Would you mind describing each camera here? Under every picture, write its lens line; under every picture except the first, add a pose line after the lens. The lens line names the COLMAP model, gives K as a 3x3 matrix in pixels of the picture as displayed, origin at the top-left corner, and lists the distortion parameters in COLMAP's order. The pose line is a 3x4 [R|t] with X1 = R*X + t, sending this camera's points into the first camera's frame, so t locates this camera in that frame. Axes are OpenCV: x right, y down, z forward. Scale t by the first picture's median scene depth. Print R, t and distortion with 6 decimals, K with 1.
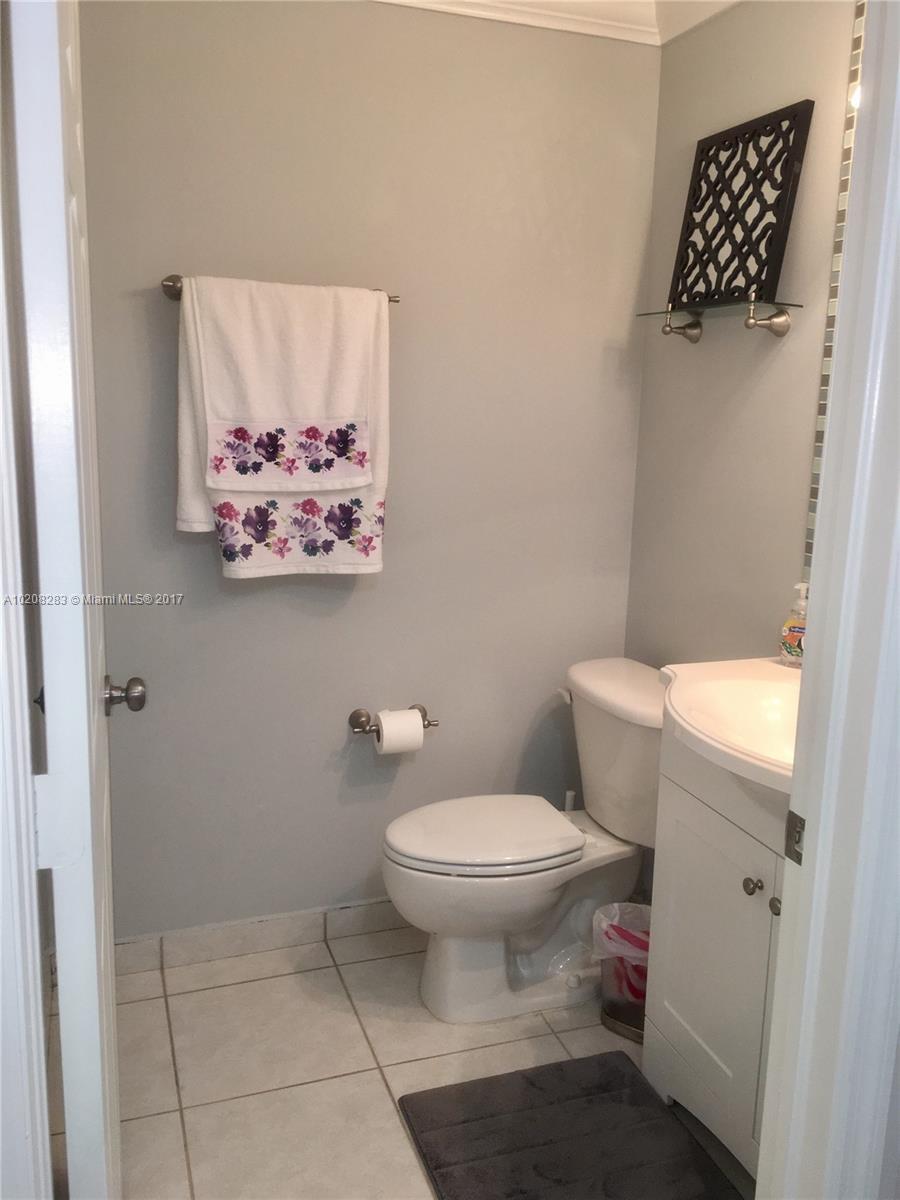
lens RADIAL K [[1022.6, 0, 475.5], [0, 1022.6, 604.0], [0, 0, 1]] dist [0.072085, -0.084285]
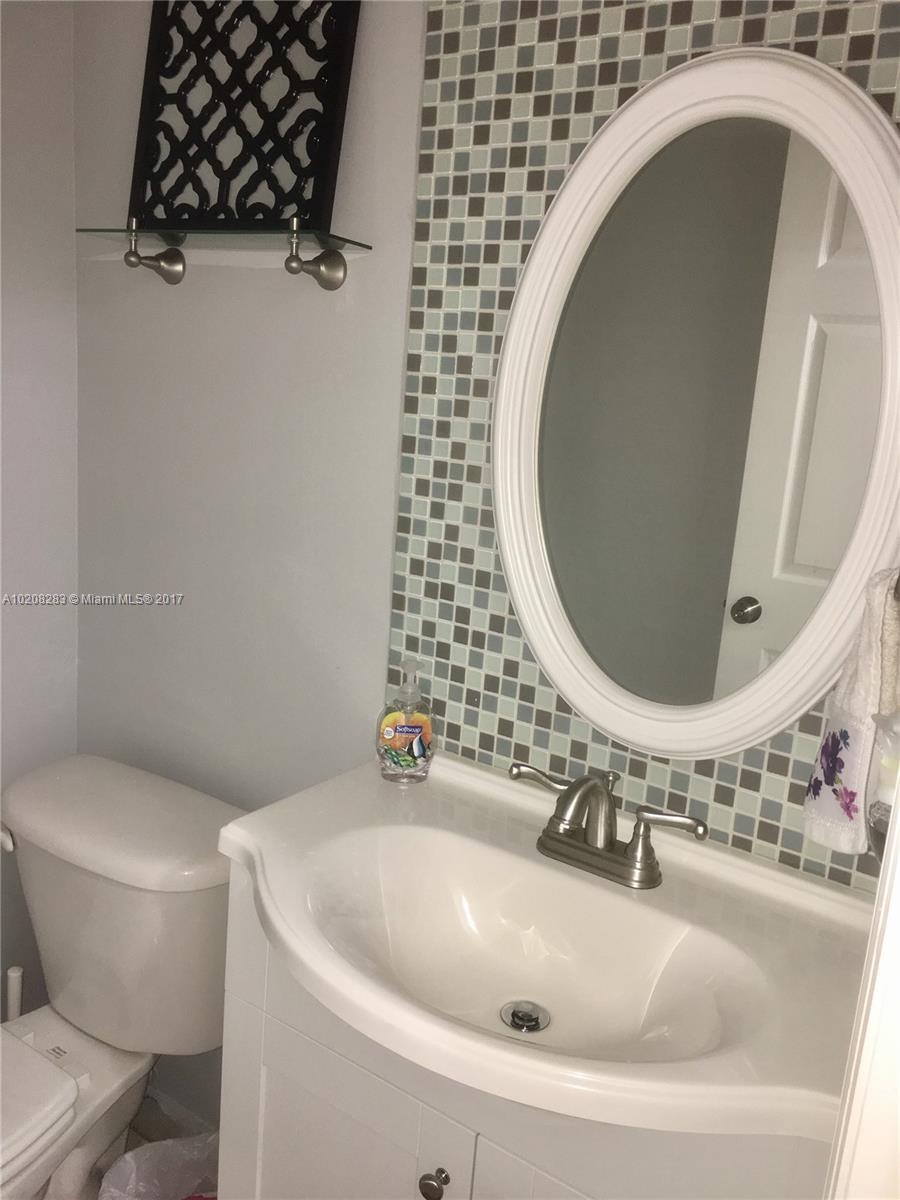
lens RADIAL K [[1022.6, 0, 475.5], [0, 1022.6, 604.0], [0, 0, 1]] dist [0.072085, -0.084285]
pose [[0.815822, -0.091288, 0.571053, -0.028013], [0.060706, 0.995525, 0.072417, -0.092743], [-0.575109, -0.024413, 0.817713, 0.370128]]
